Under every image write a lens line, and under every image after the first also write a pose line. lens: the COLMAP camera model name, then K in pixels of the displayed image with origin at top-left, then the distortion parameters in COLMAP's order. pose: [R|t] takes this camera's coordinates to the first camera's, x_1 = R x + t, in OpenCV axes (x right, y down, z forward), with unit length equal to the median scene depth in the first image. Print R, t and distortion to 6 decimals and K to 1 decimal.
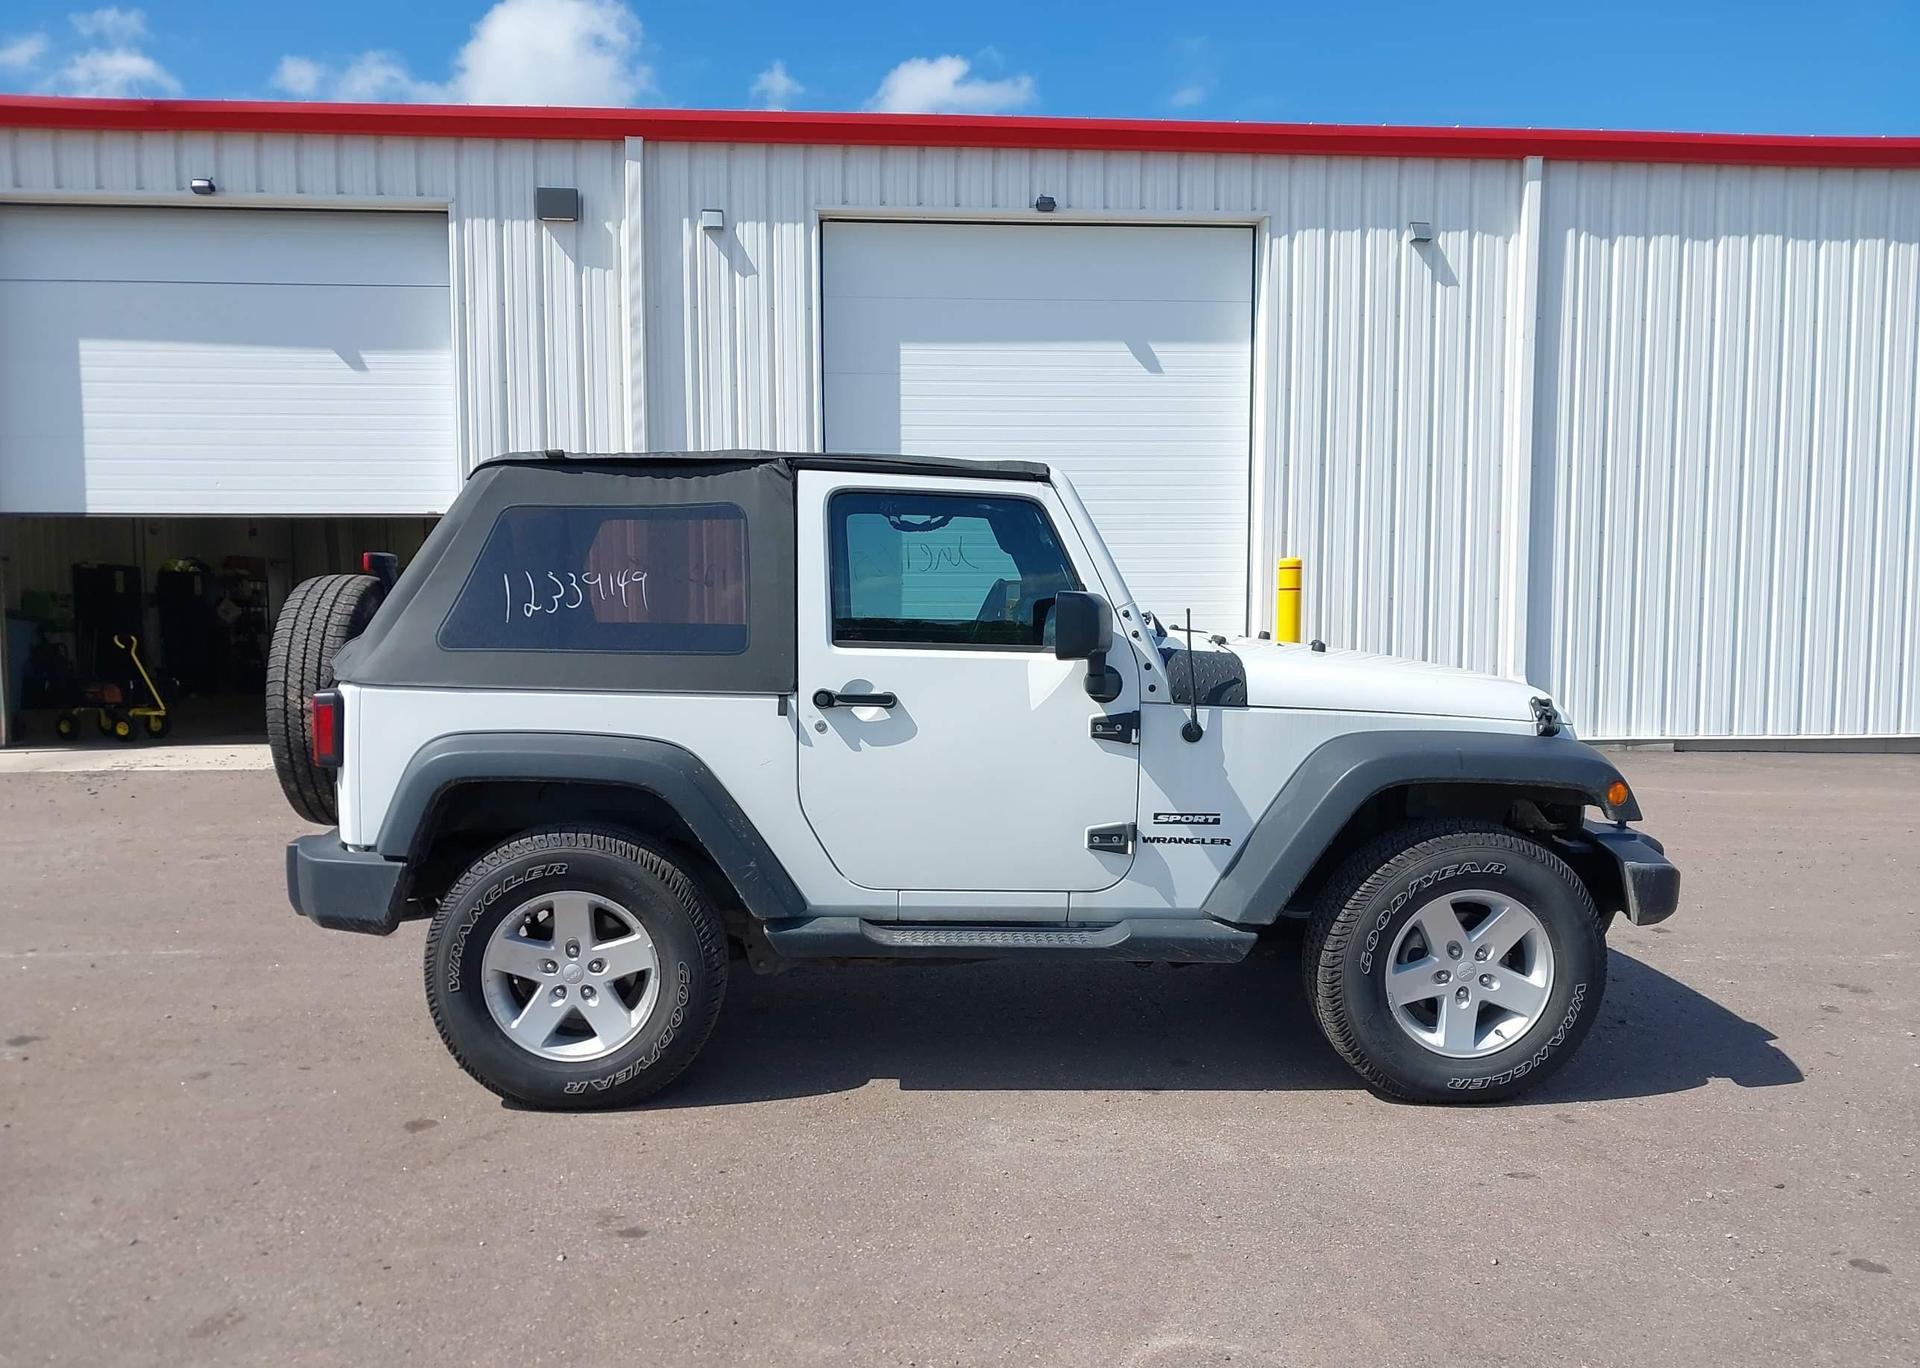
lens RADIAL K [[1537.4, 0, 919.5], [0, 1537.4, 677.3], [0, 0, 1]] dist [0.010520, -0.001516]
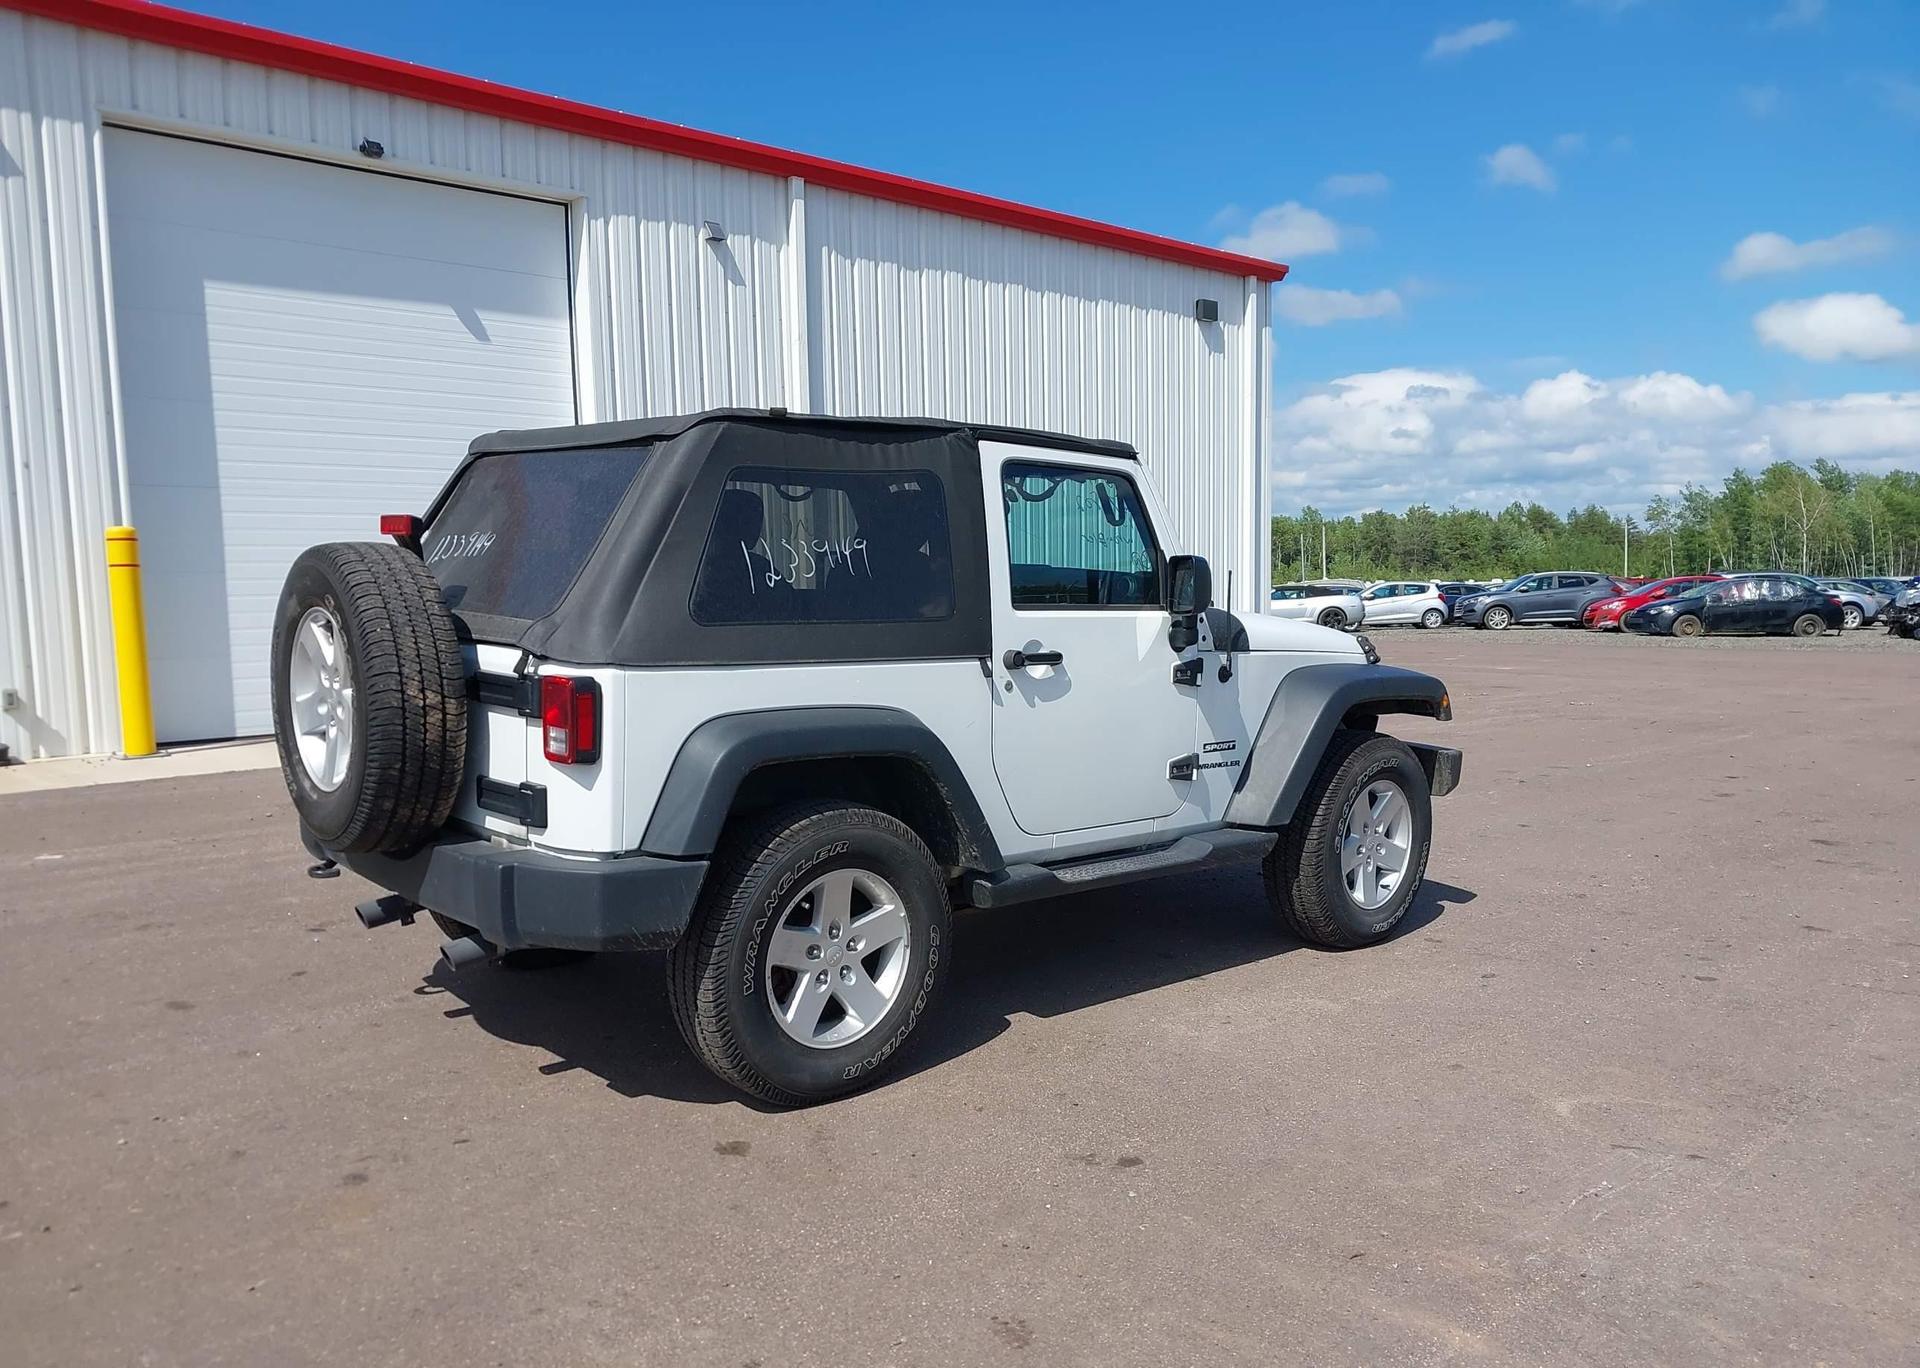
lens RADIAL K [[1537.4, 0, 919.5], [0, 1537.4, 677.3], [0, 0, 1]] dist [0.010520, -0.001516]
pose [[0.777762, -0.052199, 0.626388, -0.762756], [0.043307, 0.998628, 0.029447, -0.007615], [-0.627066, 0.004224, 0.778955, 0.210836]]
